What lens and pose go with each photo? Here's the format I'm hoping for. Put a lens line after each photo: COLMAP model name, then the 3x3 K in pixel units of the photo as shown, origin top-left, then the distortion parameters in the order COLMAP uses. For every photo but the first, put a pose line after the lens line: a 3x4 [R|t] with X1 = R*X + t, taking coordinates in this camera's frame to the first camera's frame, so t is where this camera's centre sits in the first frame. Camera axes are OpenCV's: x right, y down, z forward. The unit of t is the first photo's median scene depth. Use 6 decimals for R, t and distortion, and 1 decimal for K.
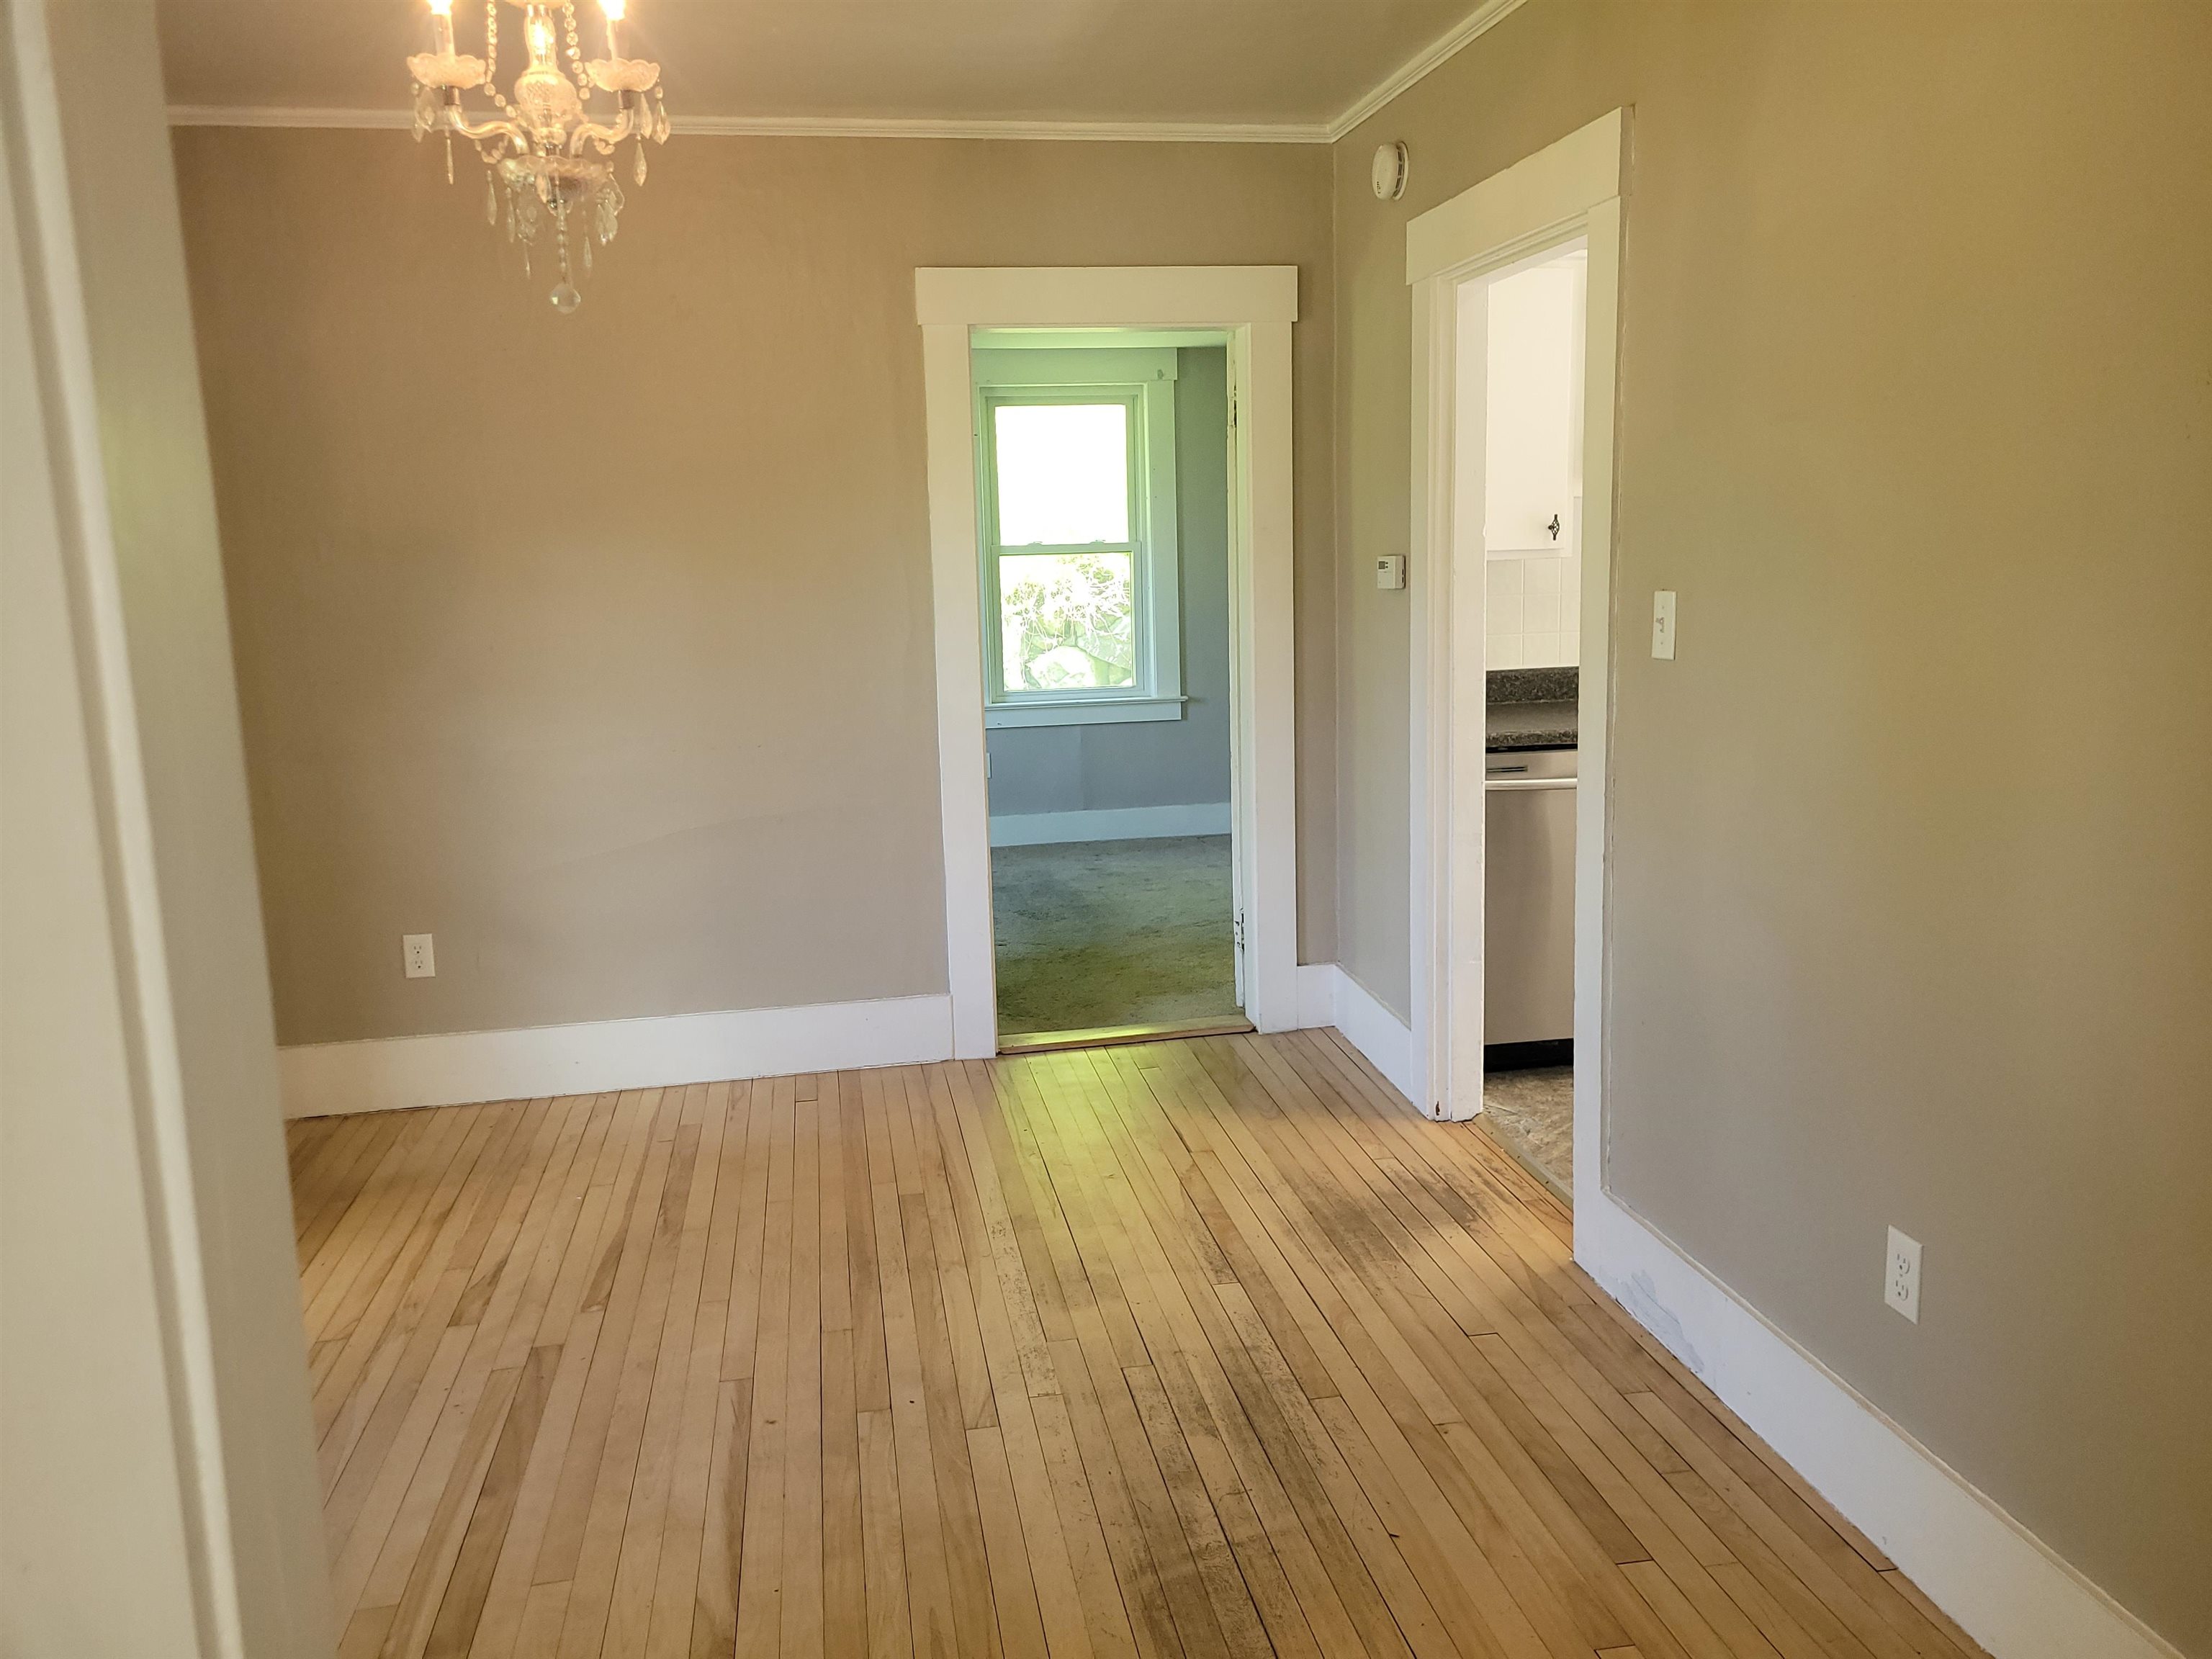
lens RADIAL K [[1664.3, 0, 1110.7], [0, 1664.3, 828.0], [0, 0, 1]] dist [-0.021558, -0.004569]
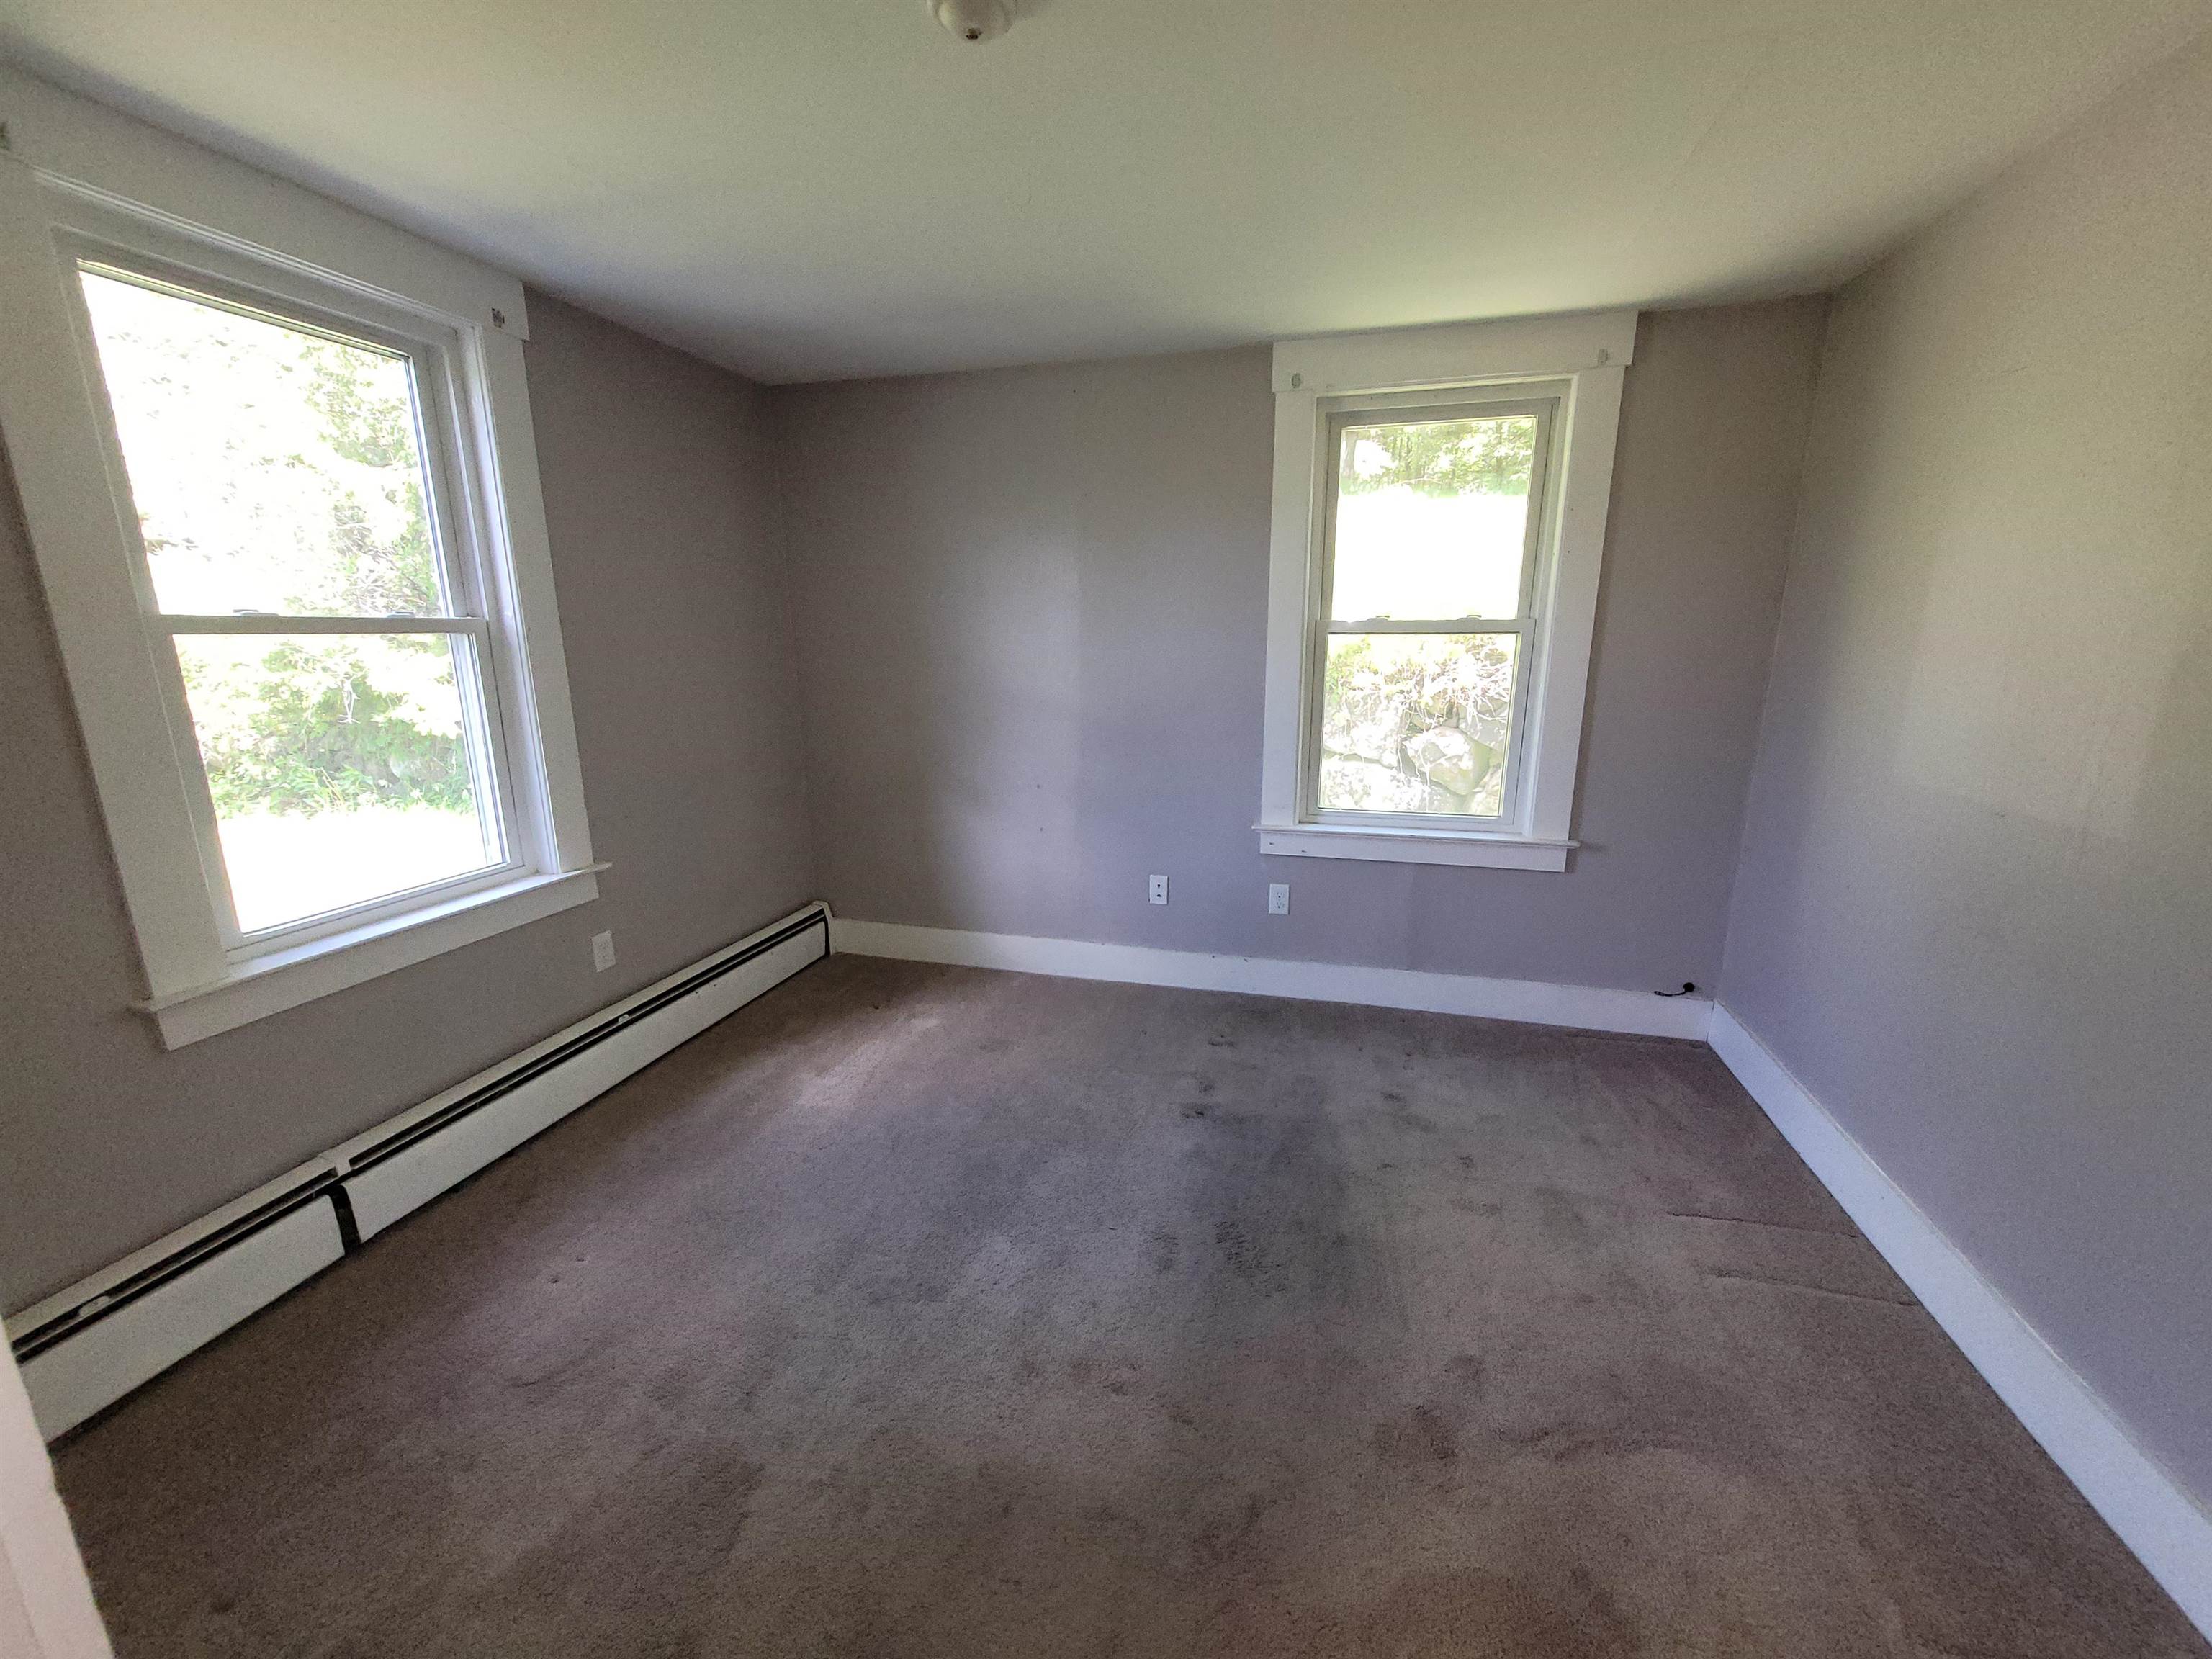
lens RADIAL K [[887.1, 0, 1094.3], [0, 887.1, 852.5], [0, 0, 1]] dist [-0.001082, -0.000118]
pose [[0.901901, 0.120334, -0.414842, 0.013185], [-0.086288, 0.991245, 0.099937, -0.072593], [0.423236, -0.054337, 0.904389, 0.440526]]
